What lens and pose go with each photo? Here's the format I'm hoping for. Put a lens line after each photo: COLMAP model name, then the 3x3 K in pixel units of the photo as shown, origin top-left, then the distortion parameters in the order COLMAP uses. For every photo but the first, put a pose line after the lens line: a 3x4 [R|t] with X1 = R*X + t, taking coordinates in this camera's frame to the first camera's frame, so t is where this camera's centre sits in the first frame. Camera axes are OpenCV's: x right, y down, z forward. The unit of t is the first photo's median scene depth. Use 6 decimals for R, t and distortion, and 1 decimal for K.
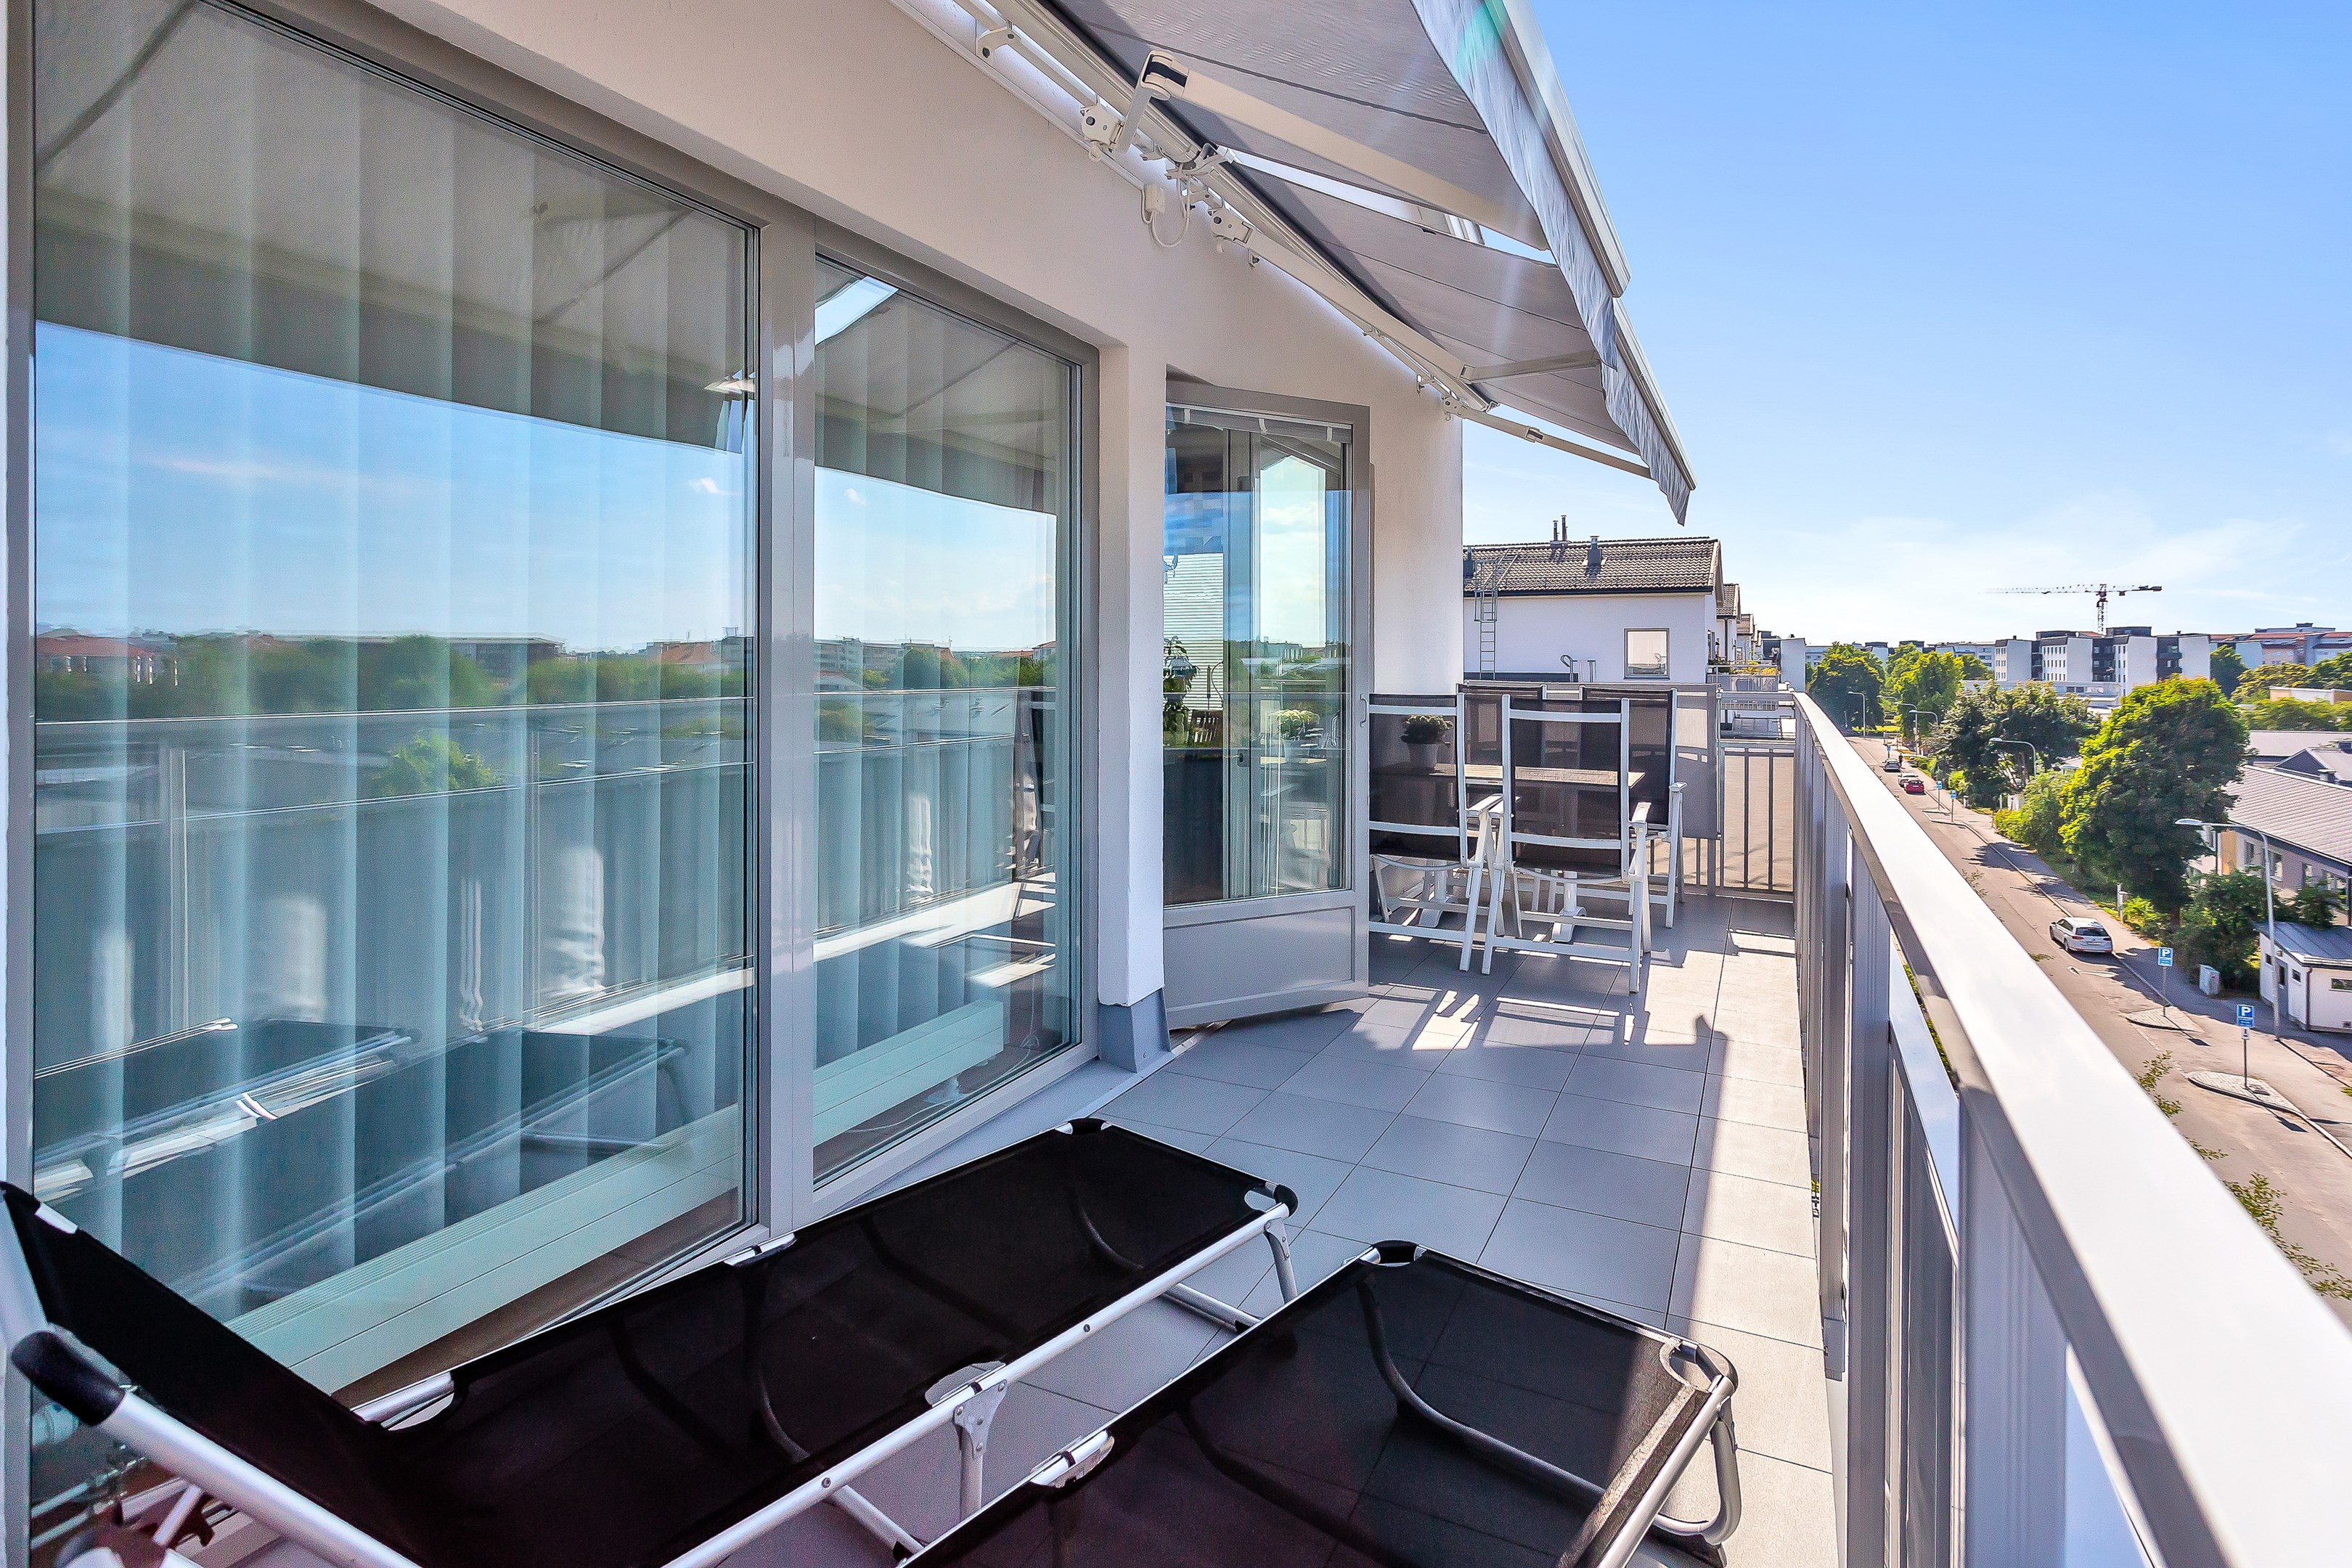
lens RADIAL K [[1226.0, 0, 1178.3], [0, 1226.0, 663.7], [0, 0, 1]] dist [0.002531, 0.000661]
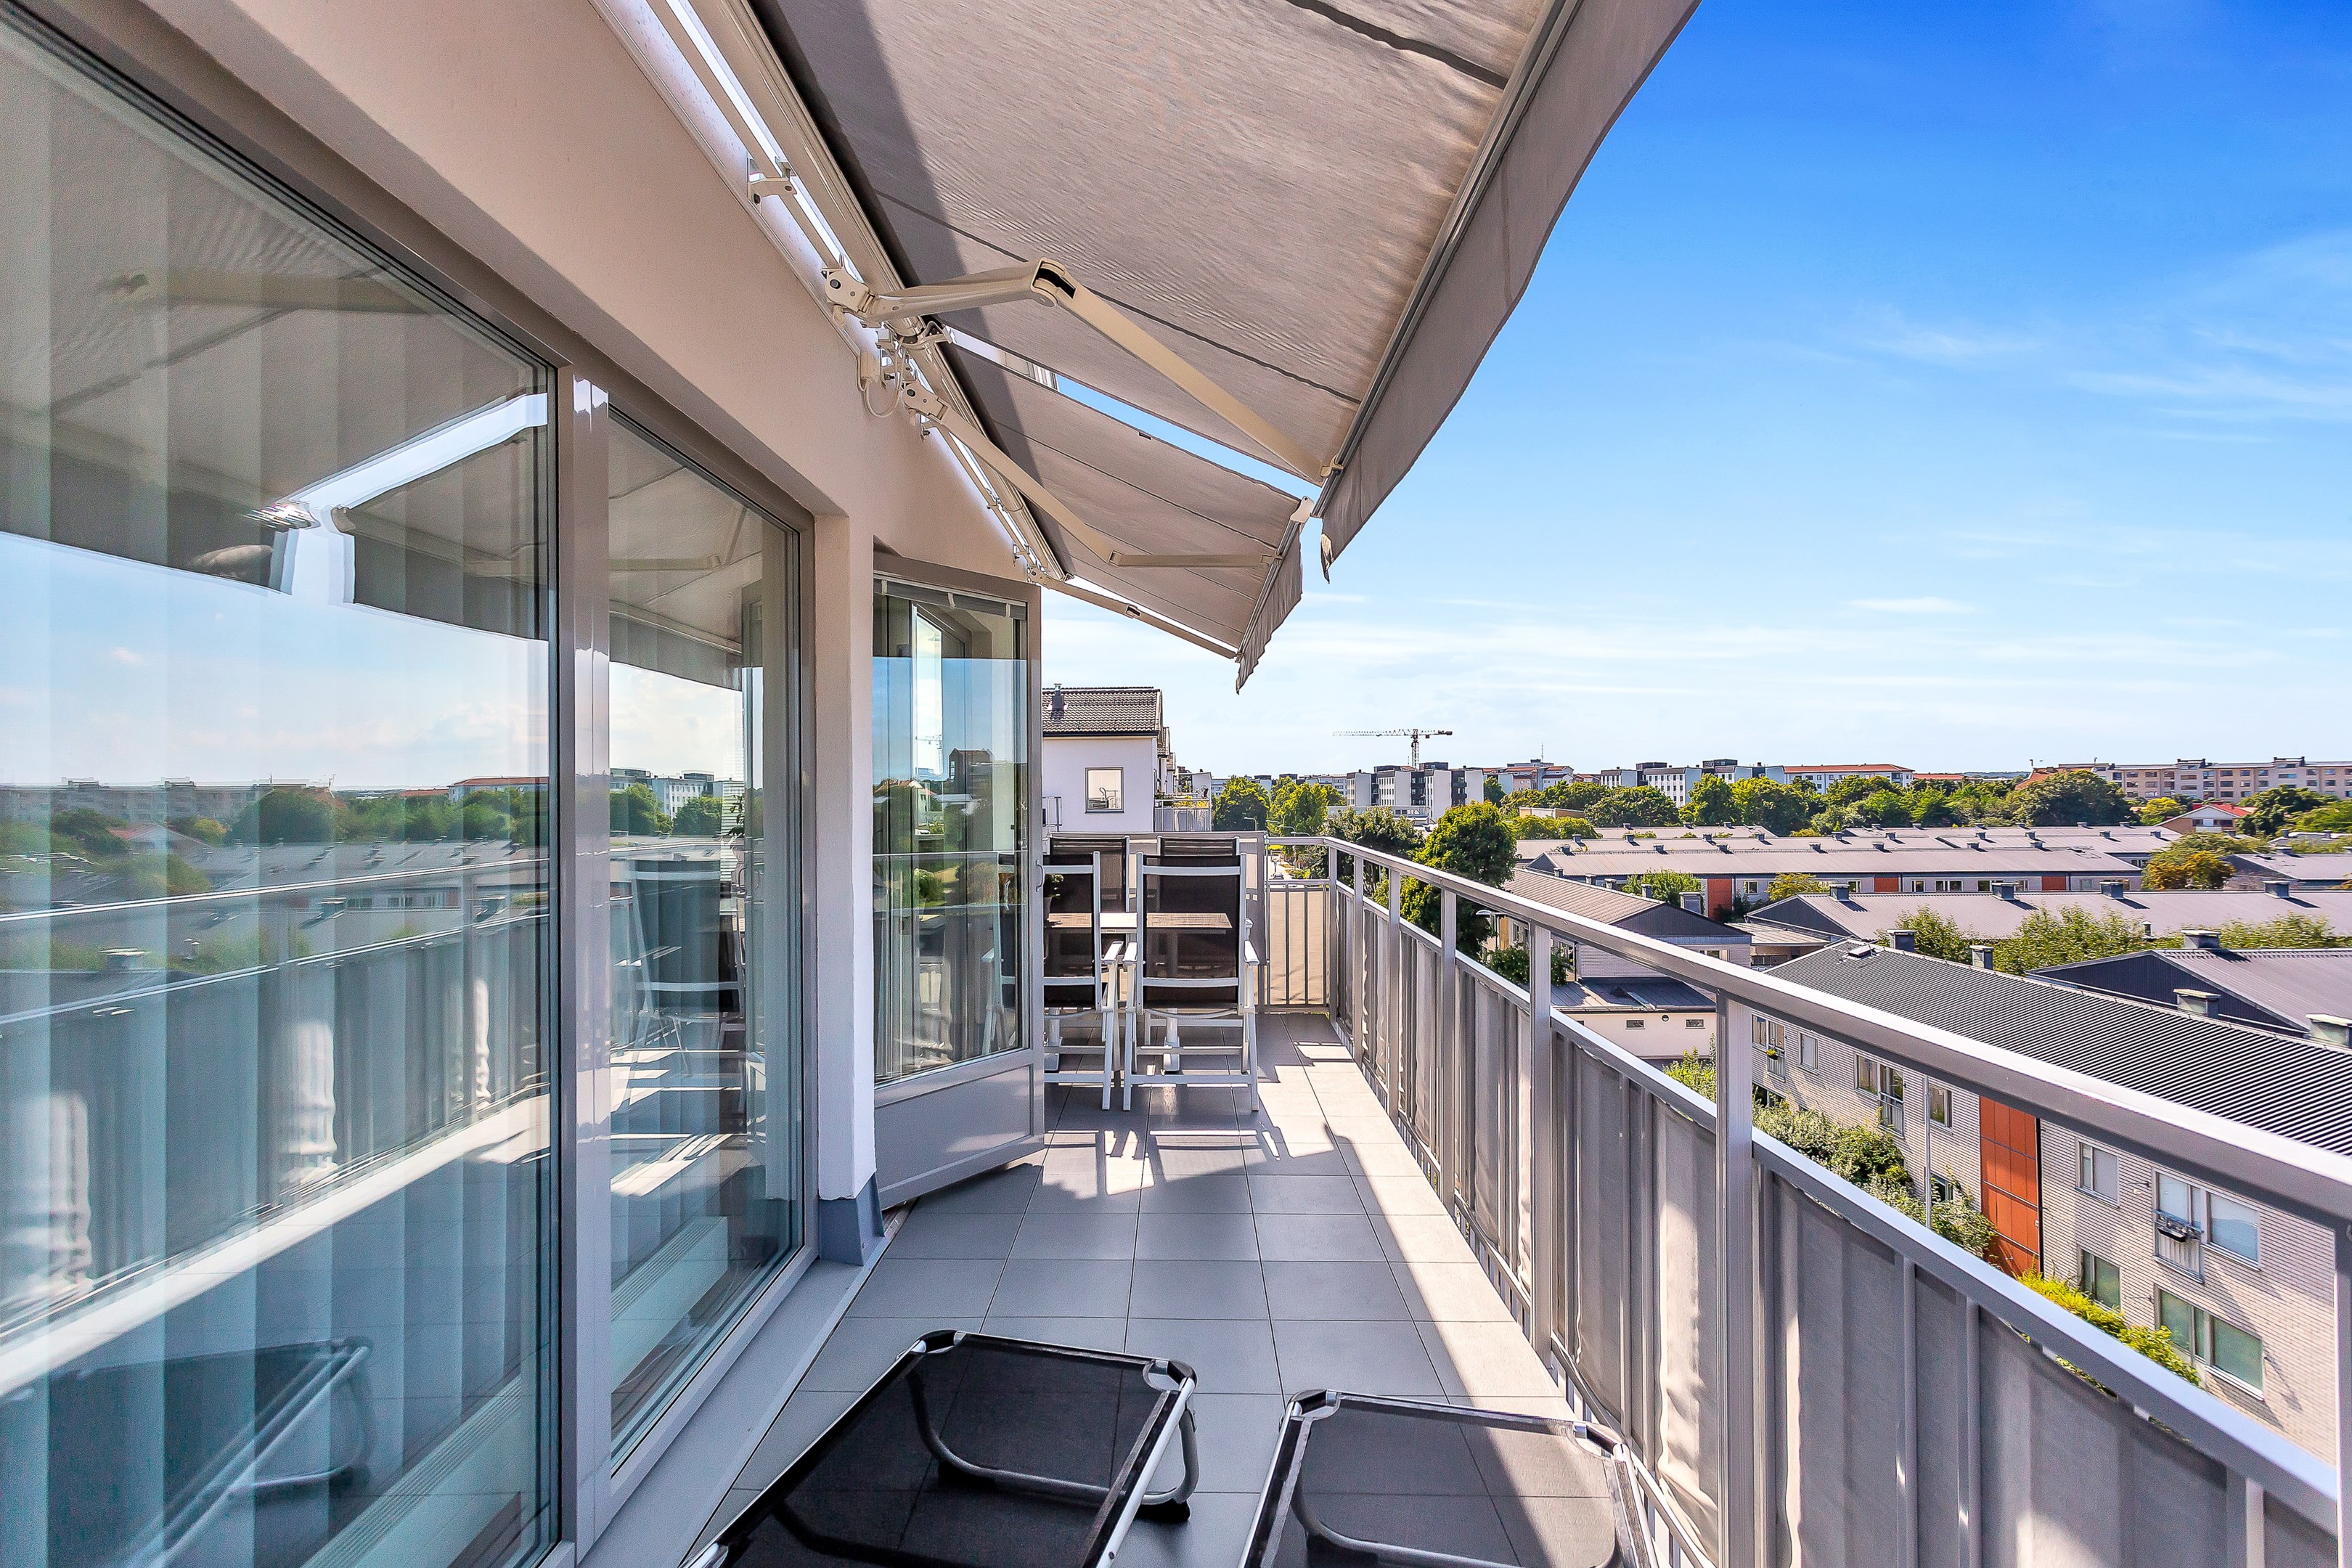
lens RADIAL K [[1172.0, 0, 1176.0], [0, 1172.0, 784.0], [0, 0, 1]] dist [0.005607, 0.001184]
pose [[0.903446, -0.008614, 0.428615, -0.152096], [0.013765, 0.999865, -0.008919, -0.025739], [-0.428480, 0.013957, 0.903443, 0.039791]]
